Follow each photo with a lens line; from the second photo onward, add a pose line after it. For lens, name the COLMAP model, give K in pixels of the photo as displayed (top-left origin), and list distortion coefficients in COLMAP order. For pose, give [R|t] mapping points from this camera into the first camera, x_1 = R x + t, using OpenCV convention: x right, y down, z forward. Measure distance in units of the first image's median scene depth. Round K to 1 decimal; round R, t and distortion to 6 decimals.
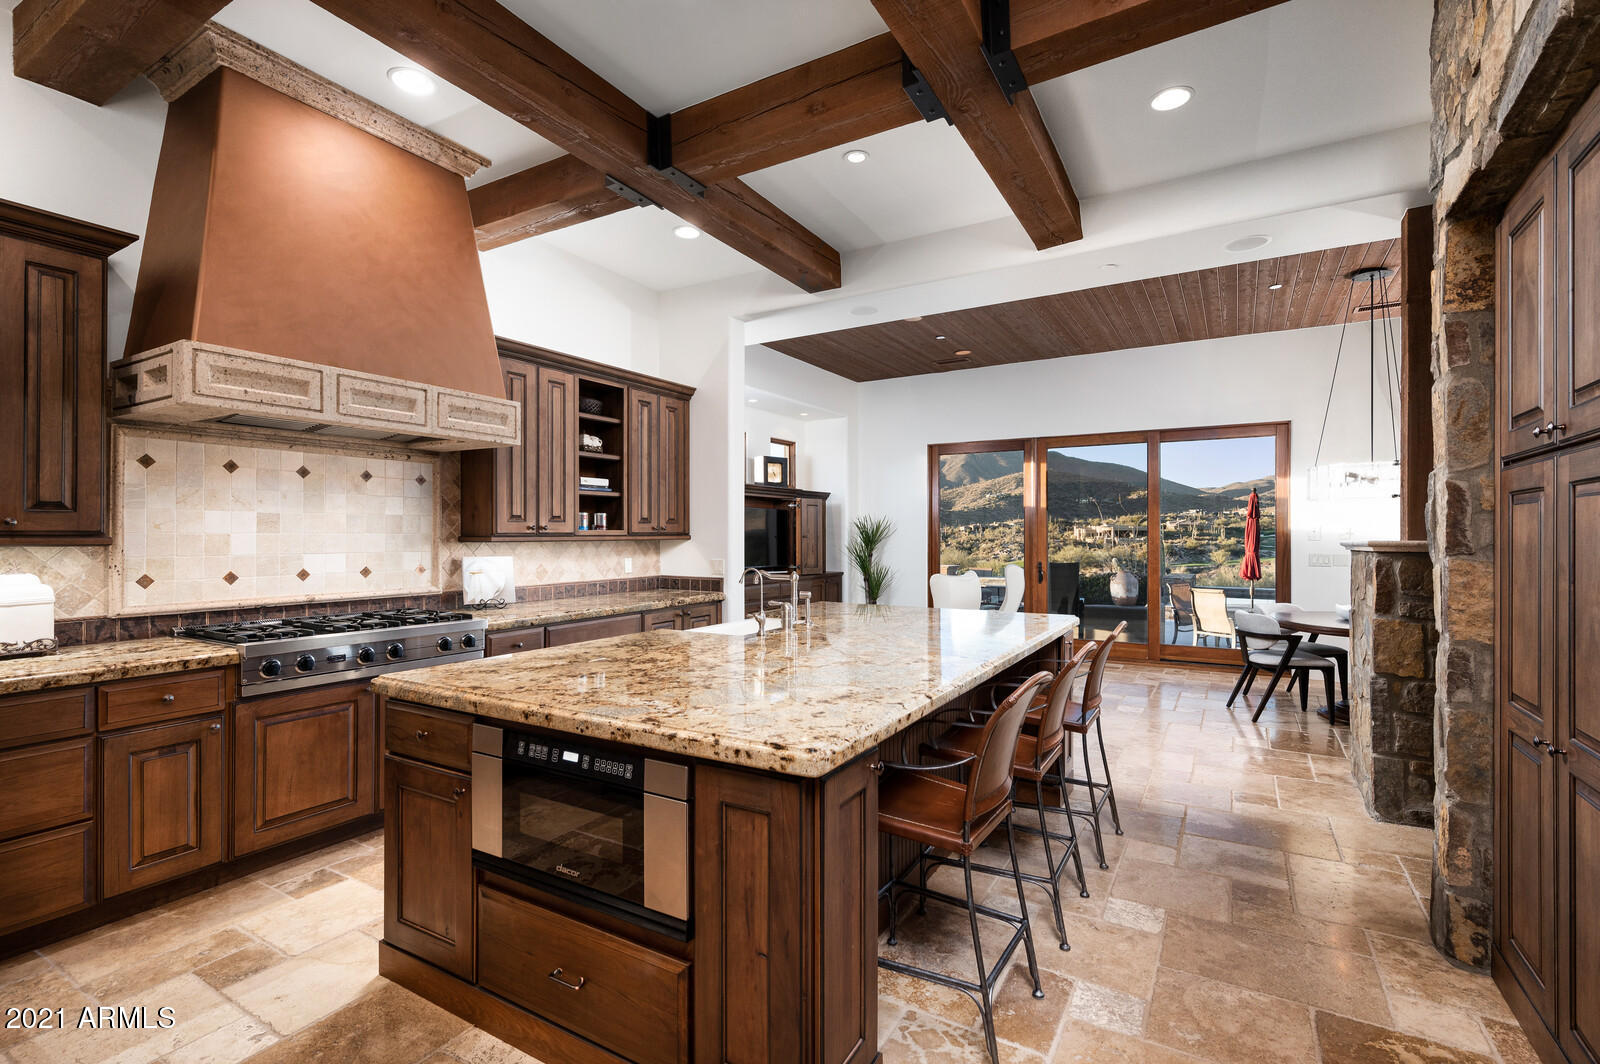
lens RADIAL K [[731.1, 0, 794.4], [0, 731.1, 533.2], [0, 0, 1]] dist [0.001745, 0.000443]
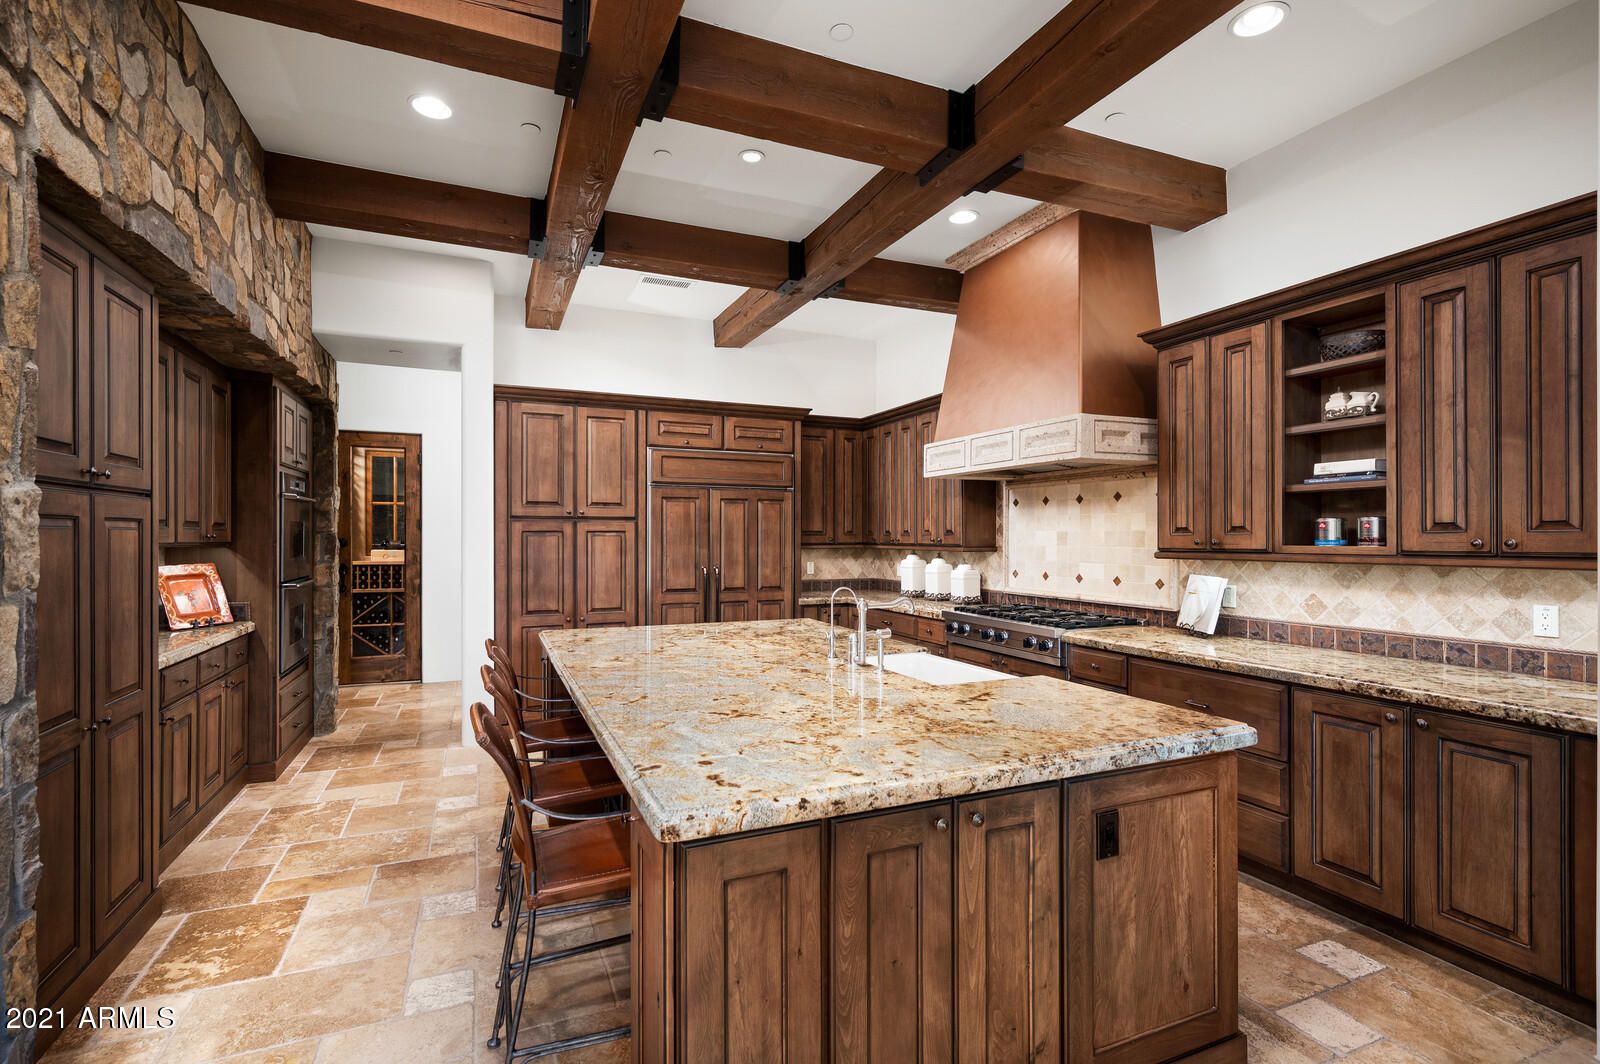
lens RADIAL K [[744.7, 0, 792.2], [0, 744.7, 534.0], [0, 0, 1]] dist [0.002805, 0.000647]
pose [[-0.585570, -0.003176, -0.810615, 0.448217], [0.001165, 0.999988, -0.004759, -0.010128], [0.810621, -0.003732, -0.585559, 0.877464]]
